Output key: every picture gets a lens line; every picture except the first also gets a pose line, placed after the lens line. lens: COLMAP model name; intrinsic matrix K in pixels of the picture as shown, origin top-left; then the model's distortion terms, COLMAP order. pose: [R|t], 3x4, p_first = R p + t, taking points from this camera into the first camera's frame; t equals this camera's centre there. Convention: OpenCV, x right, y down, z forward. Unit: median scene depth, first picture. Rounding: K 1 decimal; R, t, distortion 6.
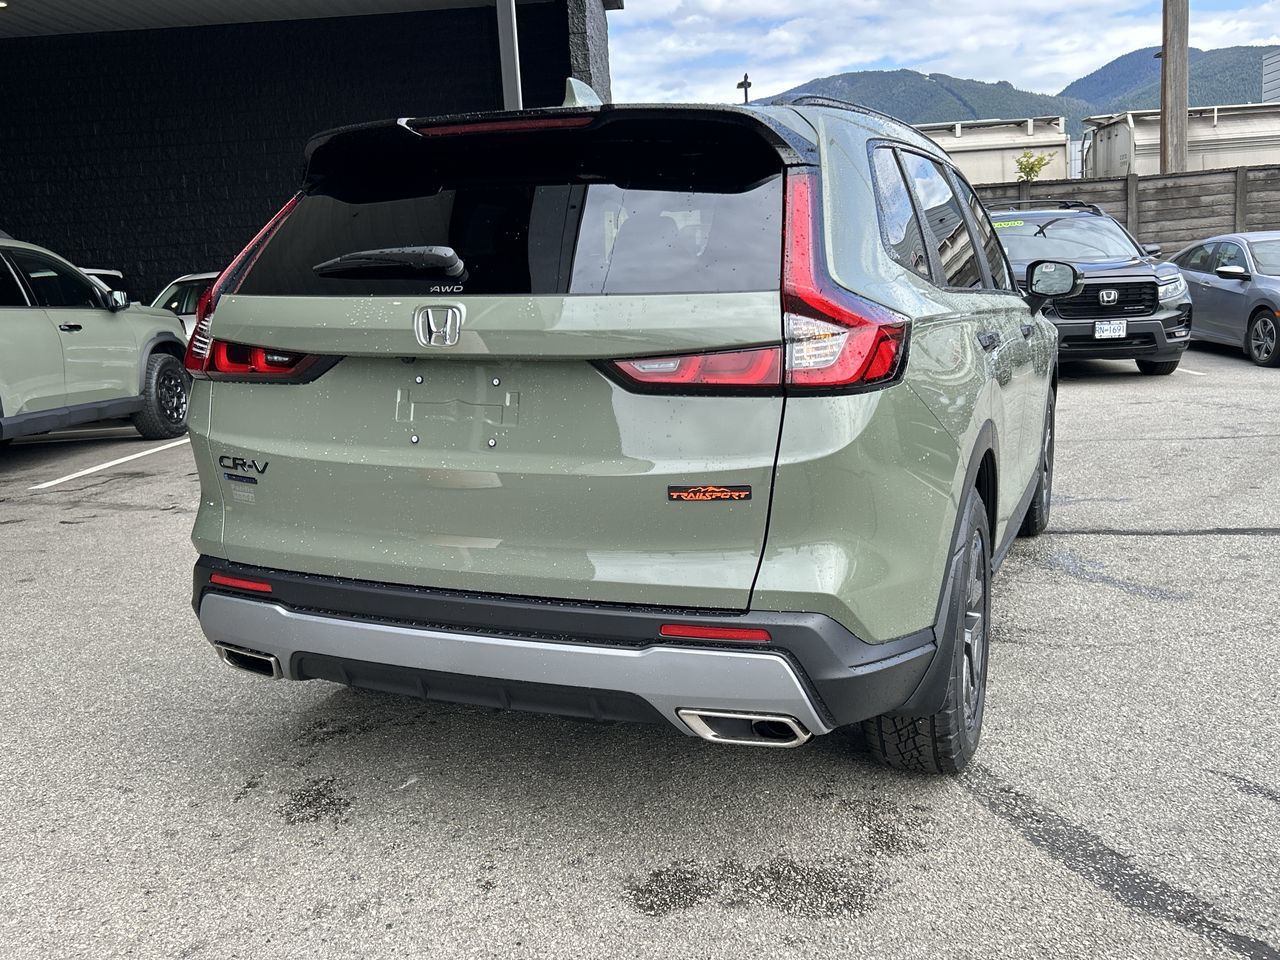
lens RADIAL K [[1185.9, 0, 641.4], [0, 1185.9, 475.0], [0, 0, 1]] dist [0.024563, 0.000000]
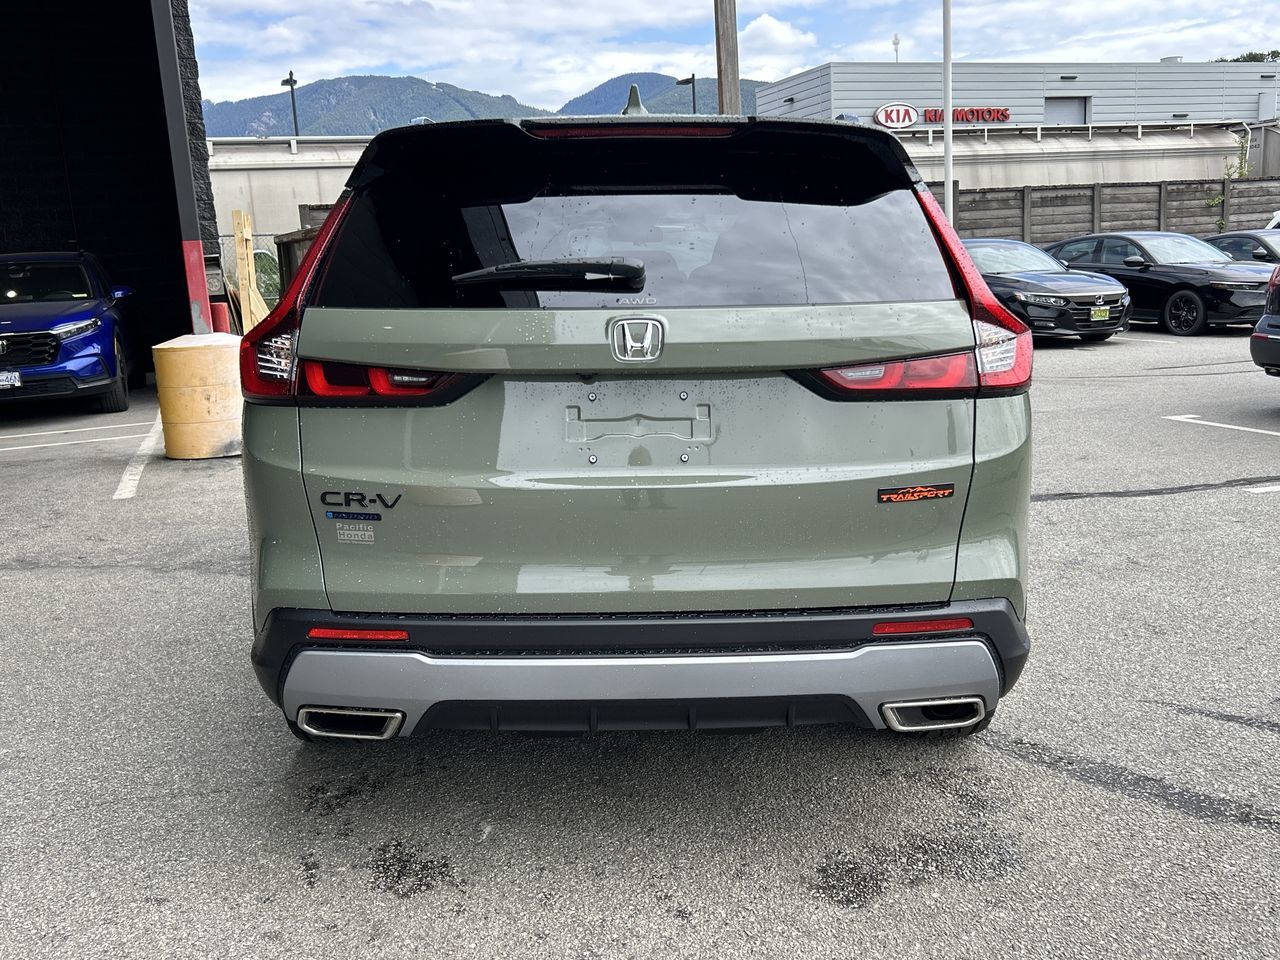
lens RADIAL K [[1185.9, 0, 650.1], [0, 1185.9, 476.4], [0, 0, 1]] dist [0.024563, 0.000000]
pose [[0.920338, -0.062854, 0.386041, -0.469244], [0.064202, 0.997893, 0.009412, -0.020383], [-0.385819, 0.016122, 0.922433, 0.101112]]
